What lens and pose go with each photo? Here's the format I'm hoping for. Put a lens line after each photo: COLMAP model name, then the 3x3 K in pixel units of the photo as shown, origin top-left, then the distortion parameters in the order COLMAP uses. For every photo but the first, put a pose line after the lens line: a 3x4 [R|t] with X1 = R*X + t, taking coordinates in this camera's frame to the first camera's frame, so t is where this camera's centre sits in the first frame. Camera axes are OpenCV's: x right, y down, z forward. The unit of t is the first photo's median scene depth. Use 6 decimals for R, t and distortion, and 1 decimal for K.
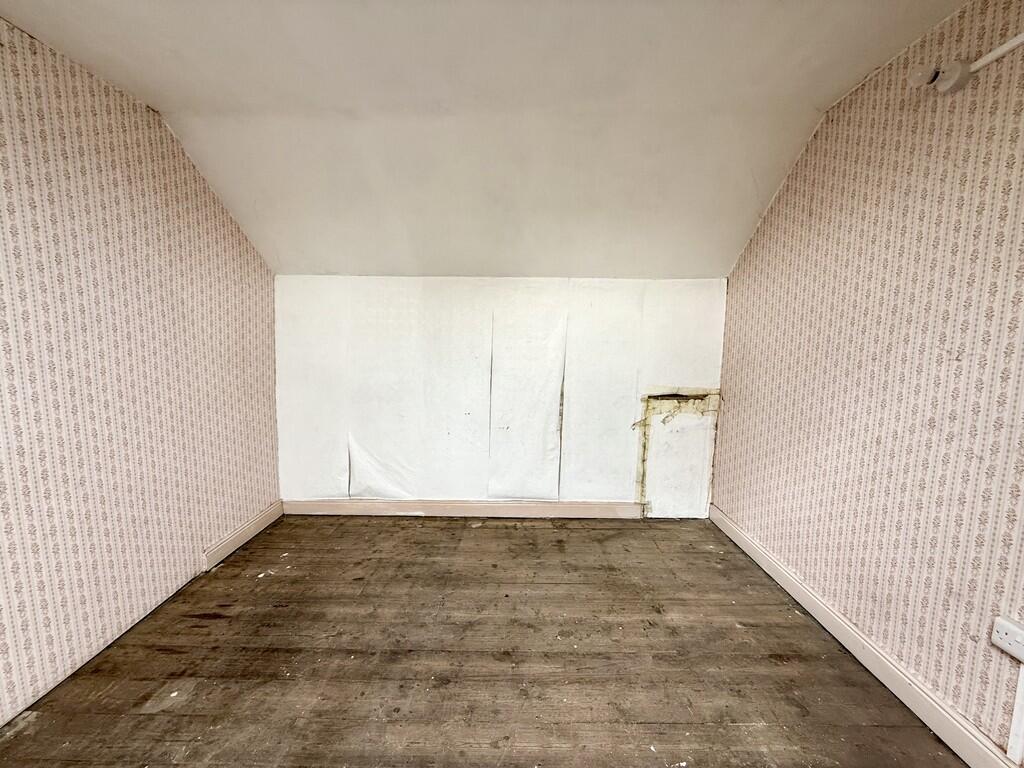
lens RADIAL K [[408.3, 0, 511.8], [0, 408.3, 383.5], [0, 0, 1]] dist [-0.000659, -0.000303]
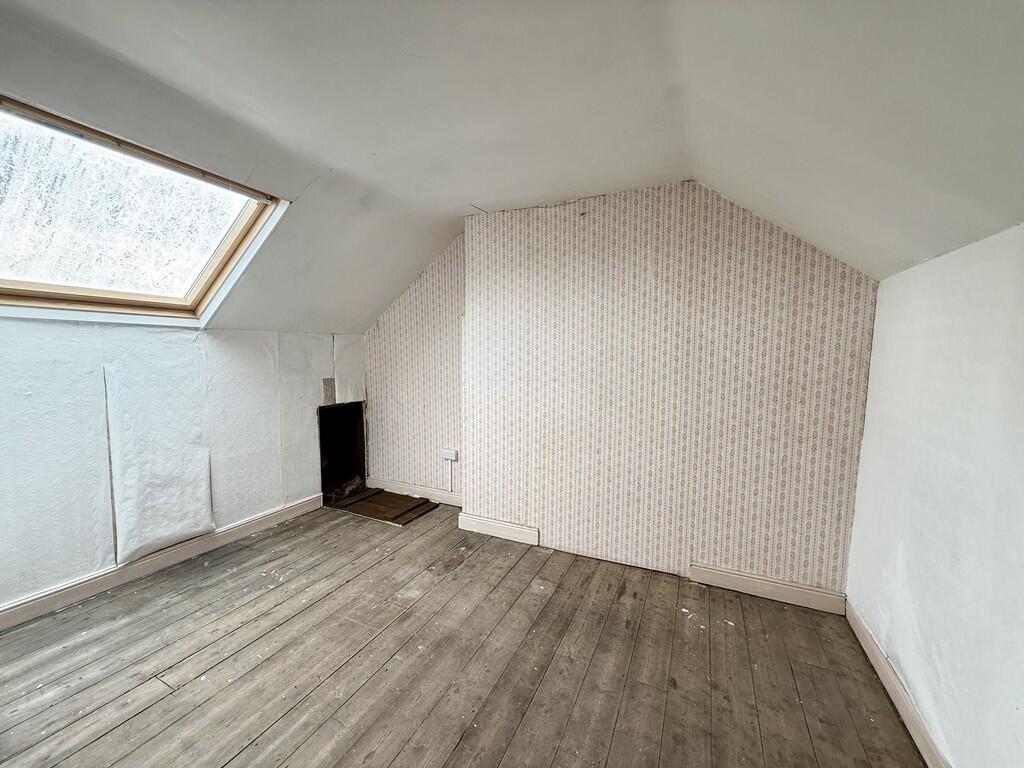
lens RADIAL K [[408.3, 0, 511.1], [0, 408.3, 383.7], [0, 0, 1]] dist [-0.000659, -0.000303]
pose [[-0.418636, 0.060159, -0.906159, 0.471603], [-0.114452, 0.986353, 0.118358, -0.150695], [0.900913, 0.153261, -0.406038, 1.079073]]
